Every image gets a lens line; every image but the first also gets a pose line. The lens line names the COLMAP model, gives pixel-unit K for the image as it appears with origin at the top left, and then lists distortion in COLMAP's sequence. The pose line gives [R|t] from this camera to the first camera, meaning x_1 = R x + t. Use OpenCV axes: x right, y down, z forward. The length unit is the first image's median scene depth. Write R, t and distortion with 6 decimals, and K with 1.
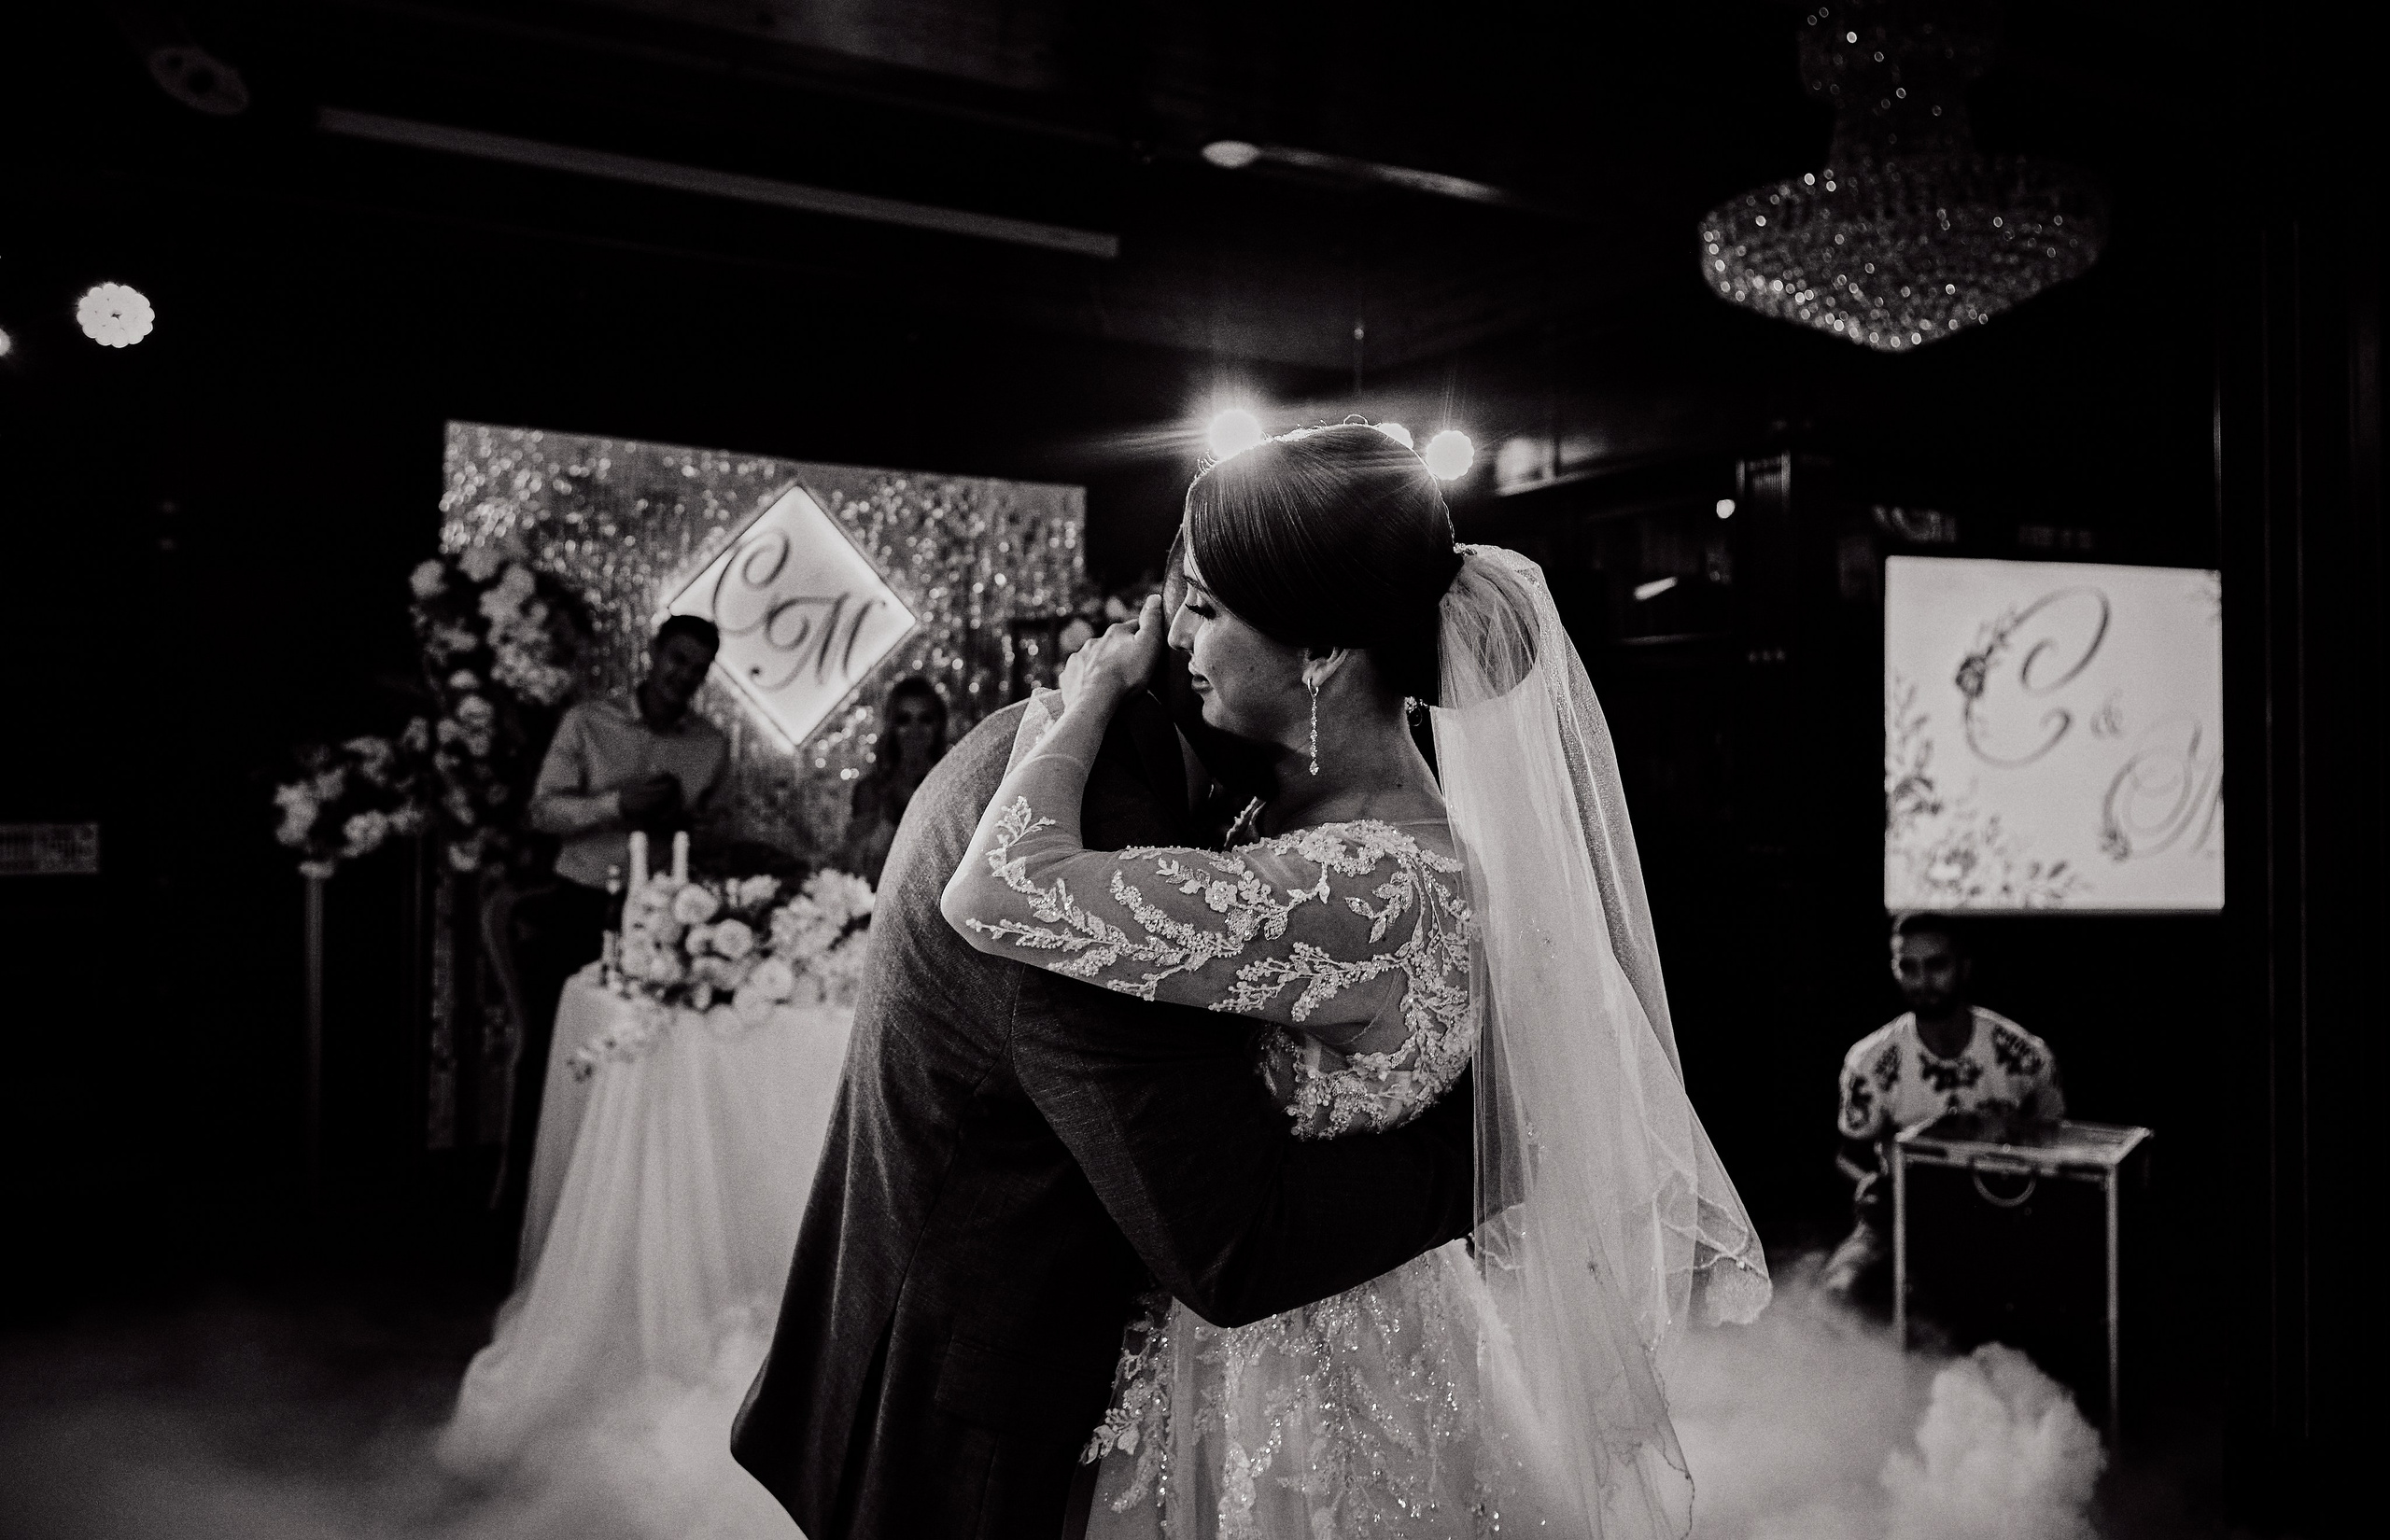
lens RADIAL K [[1813.3, 0, 1176.7], [0, 1813.3, 735.8], [0, 0, 1]] dist [-0.003256, -0.012072]
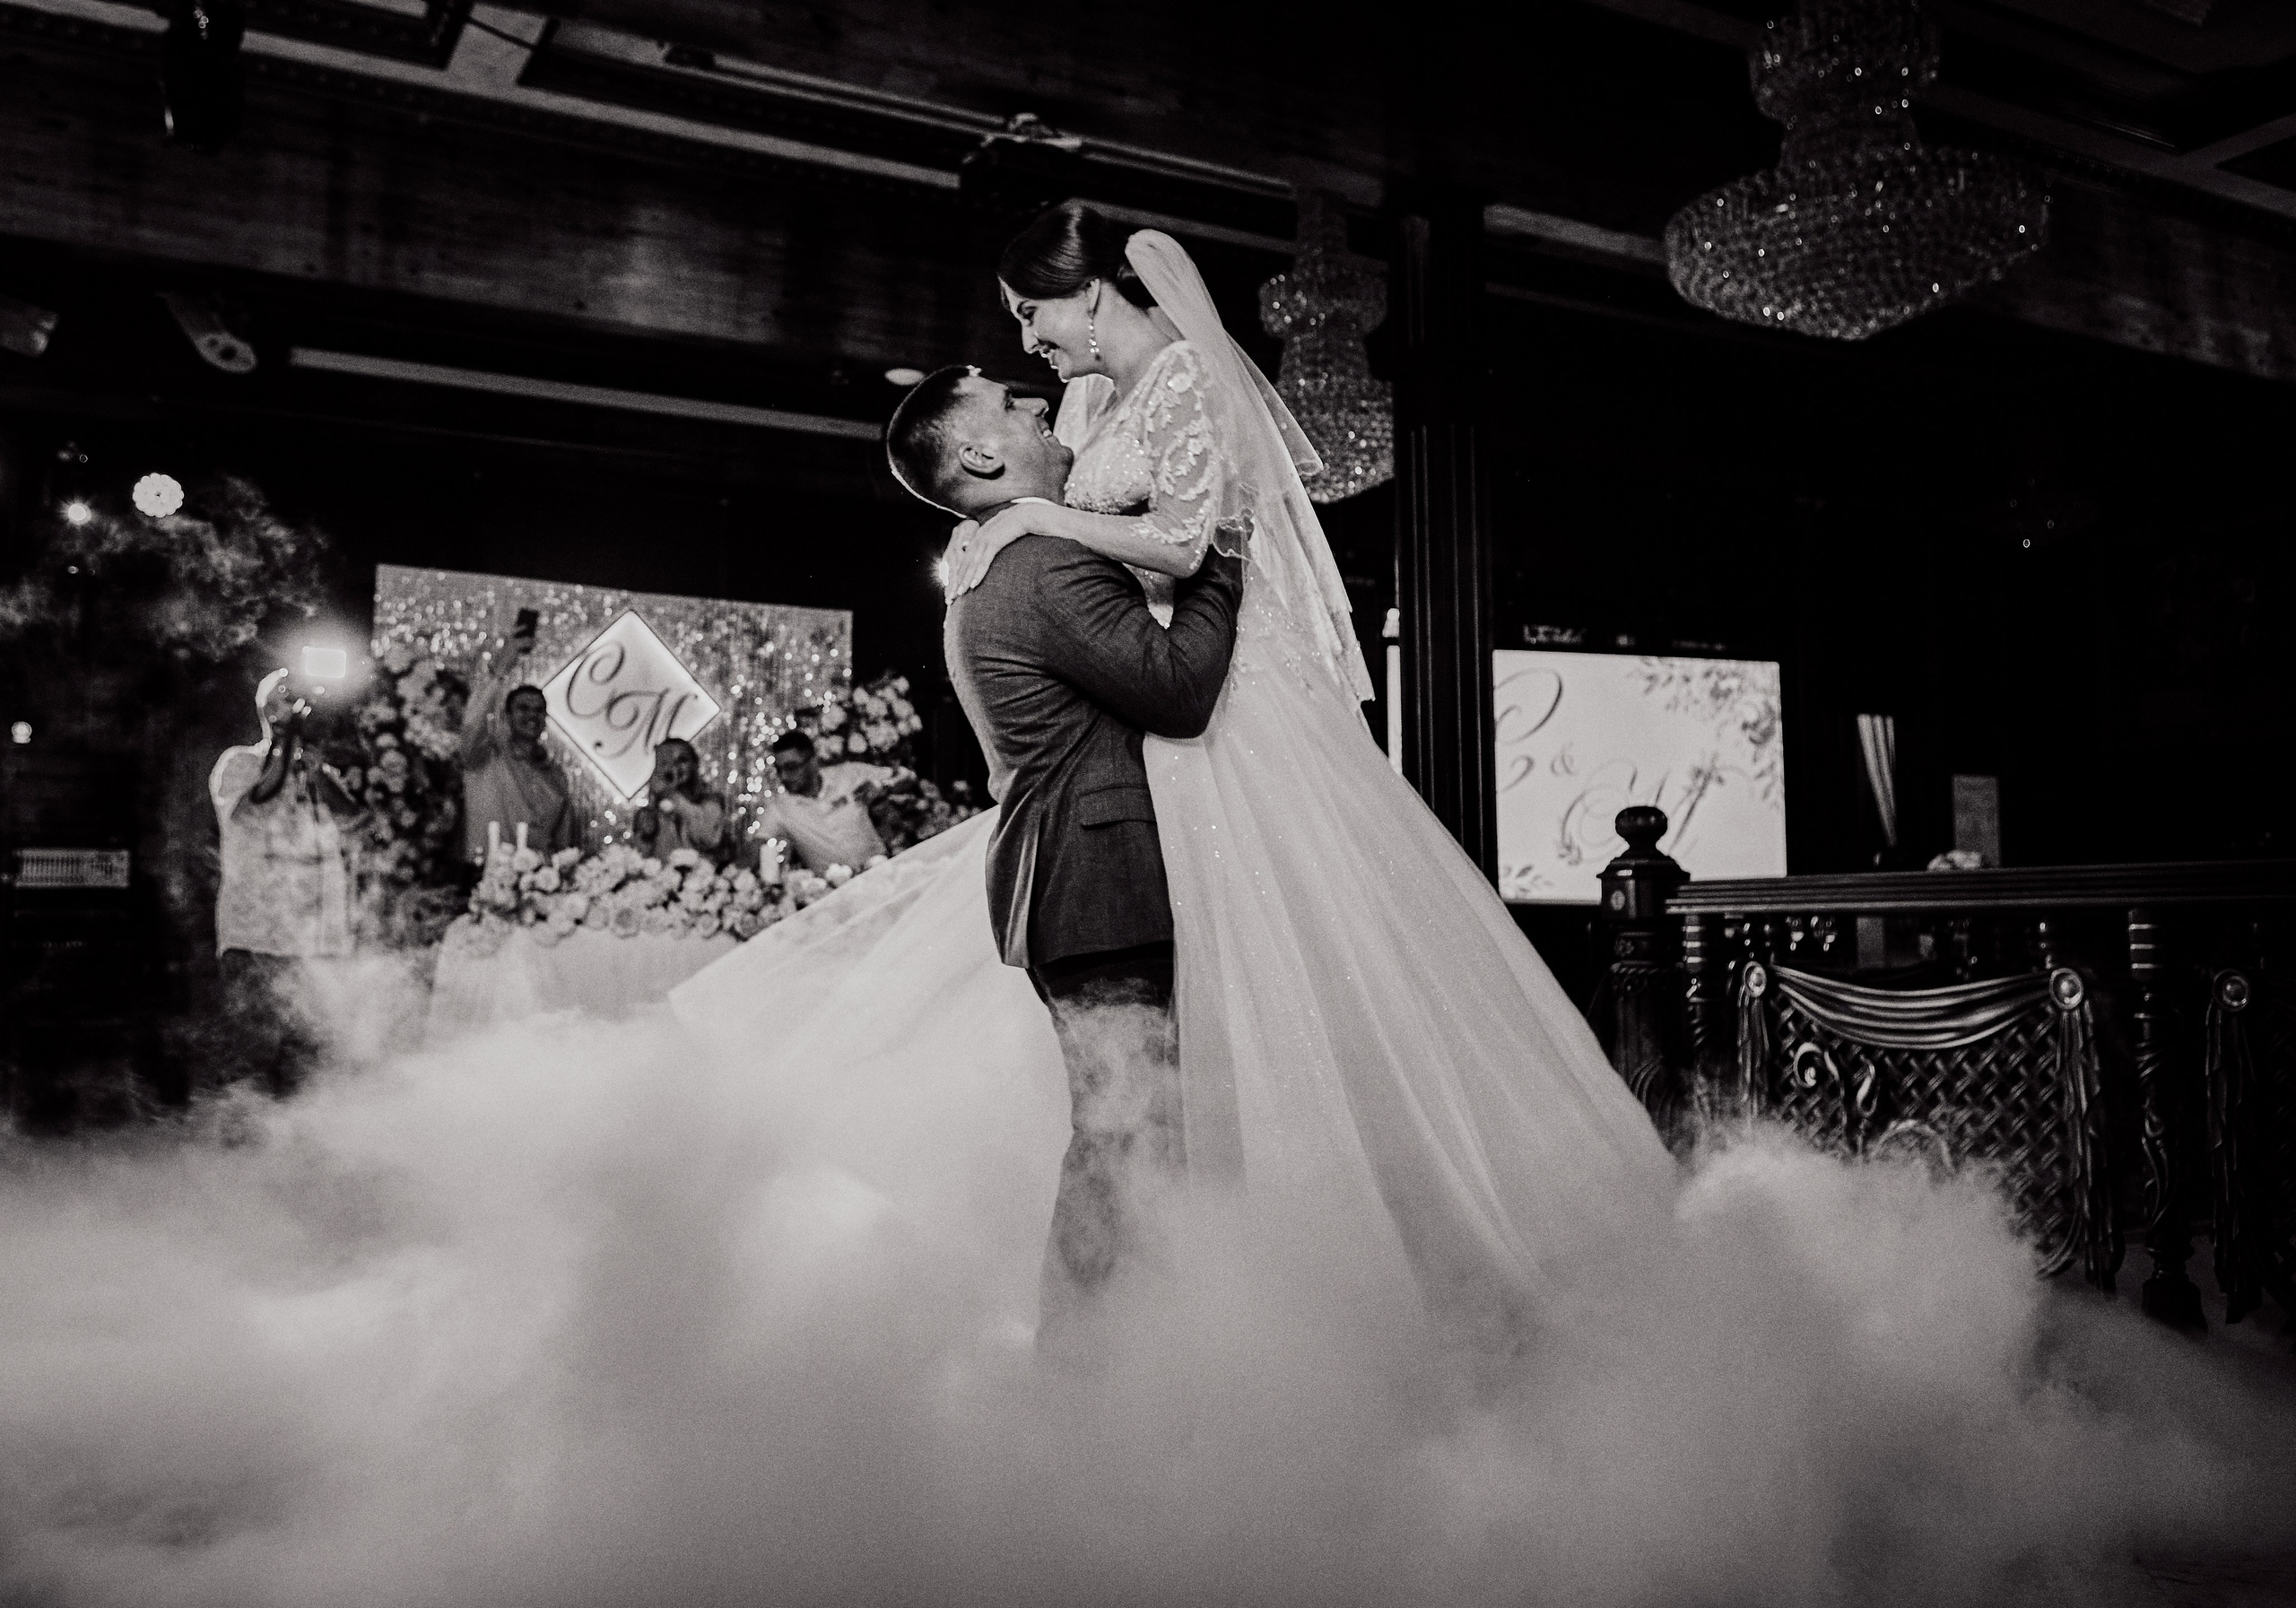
lens RADIAL K [[1838.8, 0, 1068.9], [0, 1838.8, 770.9], [0, 0, 1]] dist [-0.010077, -0.001575]
pose [[0.999624, -0.009971, -0.025556, 0.190394], [0.008265, 0.997785, -0.066006, 0.095307], [0.026158, 0.065770, 0.997492, -0.450583]]
